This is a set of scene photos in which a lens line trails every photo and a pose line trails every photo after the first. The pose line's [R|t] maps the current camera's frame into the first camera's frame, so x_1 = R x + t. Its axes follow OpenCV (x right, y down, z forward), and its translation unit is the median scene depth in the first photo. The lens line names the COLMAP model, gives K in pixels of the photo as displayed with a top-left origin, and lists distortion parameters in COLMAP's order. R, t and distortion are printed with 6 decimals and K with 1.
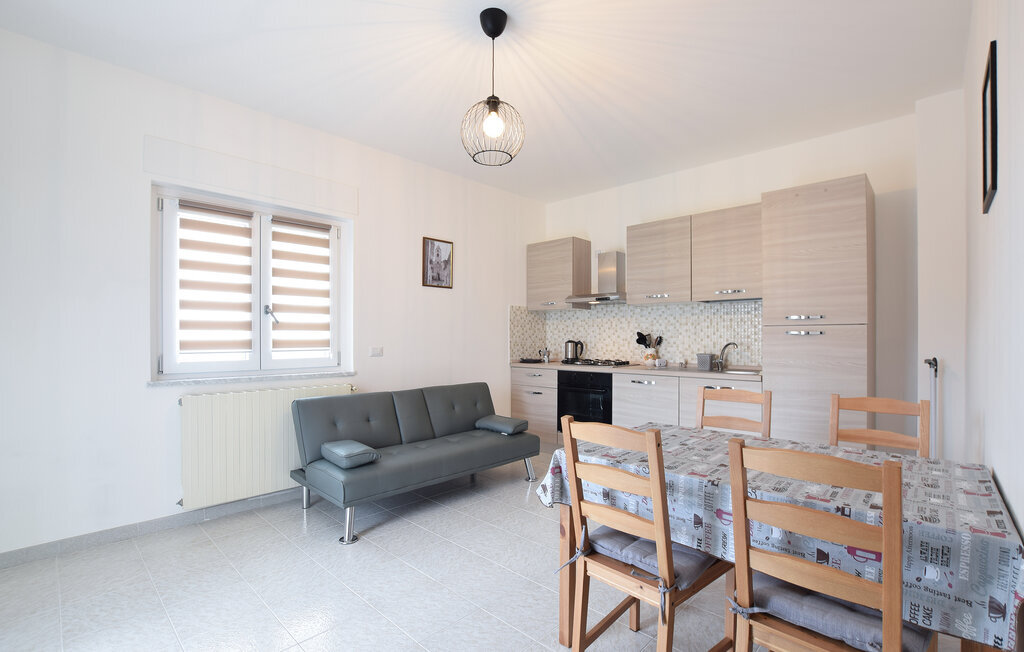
lens RADIAL K [[460.4, 0, 511.6], [0, 460.4, 338.5], [0, 0, 1]] dist [-0.023463, 0.000406]
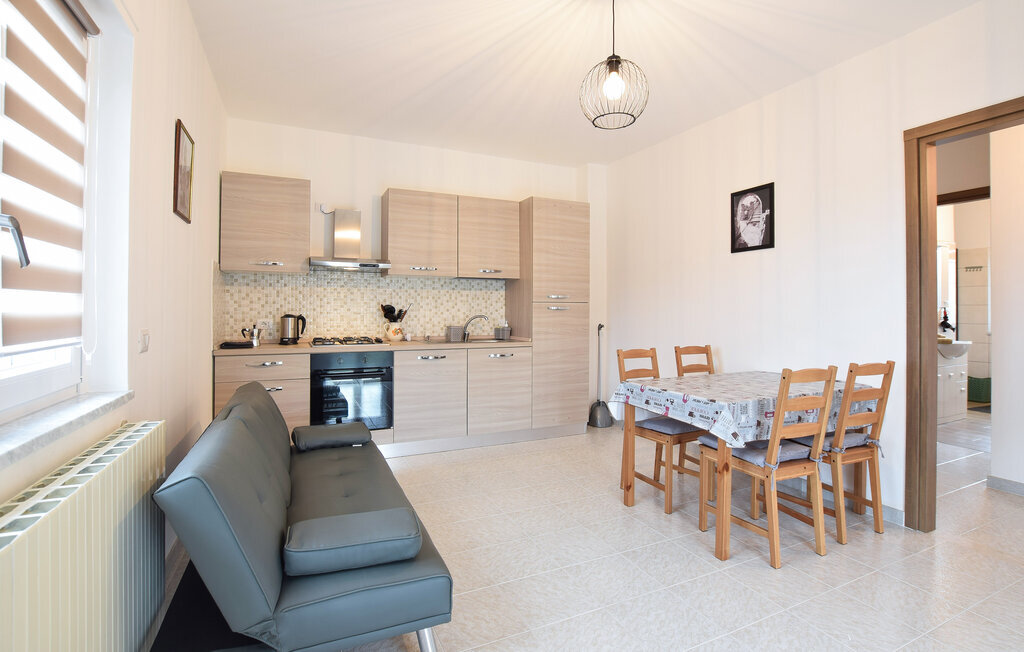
lens RADIAL K [[464.0, 0, 510.4], [0, 464.0, 306.0], [0, 0, 1]] dist [-0.036157, 0.000247]
pose [[0.380007, 0.009986, 0.924930, -0.502002], [-0.000852, 0.999945, -0.010446, -0.002381], [-0.924983, 0.003182, 0.379995, 0.440653]]
